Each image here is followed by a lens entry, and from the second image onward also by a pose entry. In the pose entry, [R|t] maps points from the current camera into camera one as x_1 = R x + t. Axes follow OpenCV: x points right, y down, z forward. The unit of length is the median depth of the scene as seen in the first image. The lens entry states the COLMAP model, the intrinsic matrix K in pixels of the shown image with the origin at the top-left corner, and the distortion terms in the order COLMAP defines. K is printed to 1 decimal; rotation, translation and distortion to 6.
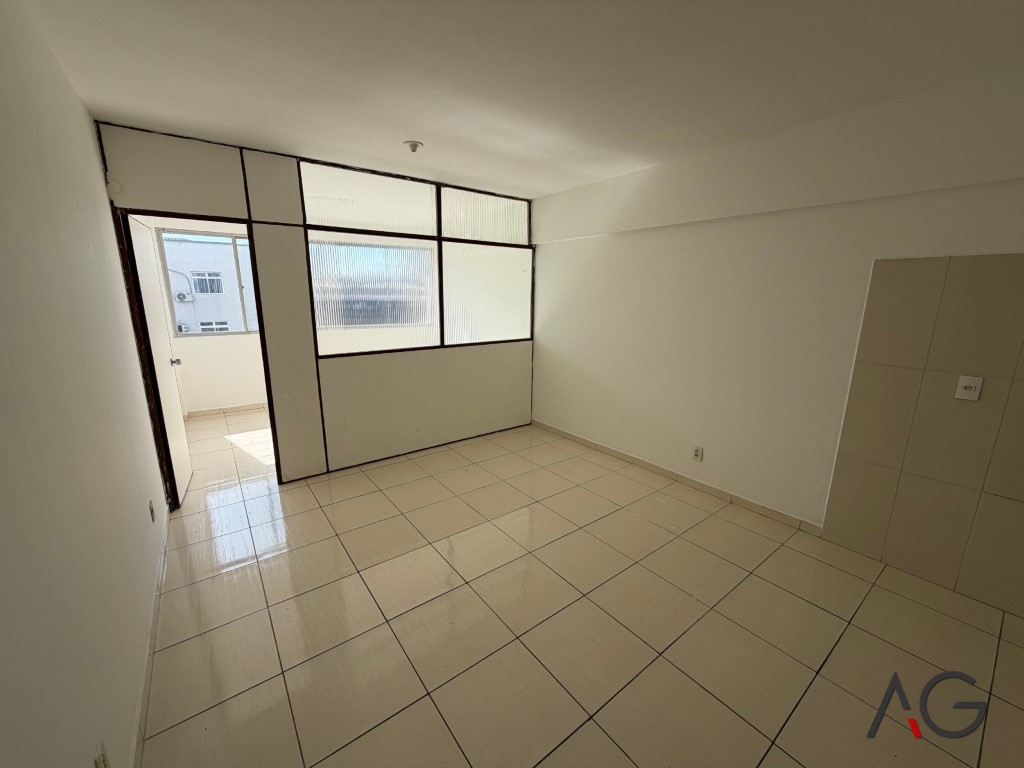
lens RADIAL K [[408.4, 0, 513.2], [0, 408.4, 384.0], [0, 0, 1]] dist [0.001549, -0.000677]
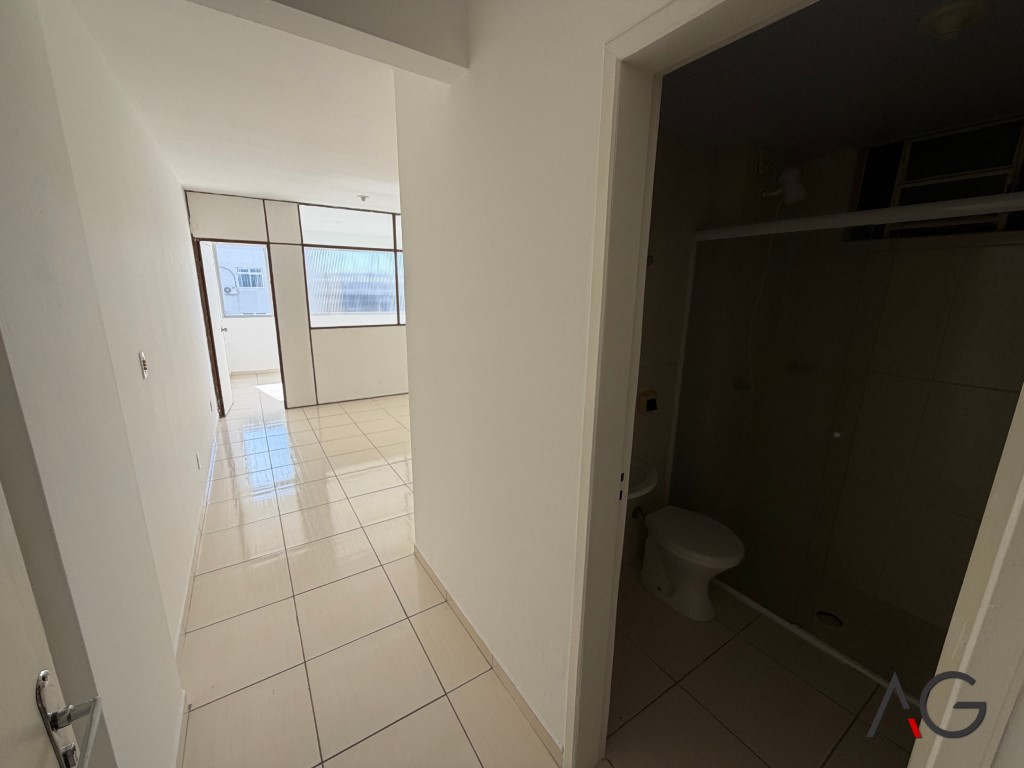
lens RADIAL K [[408.4, 0, 510.8], [0, 408.4, 384.5], [0, 0, 1]] dist [0.001549, -0.000677]
pose [[0.997006, 0.024120, -0.073464, 0.386262], [-0.023359, 0.999664, 0.011201, 0.108442], [0.073709, -0.009452, 0.997235, -0.478031]]
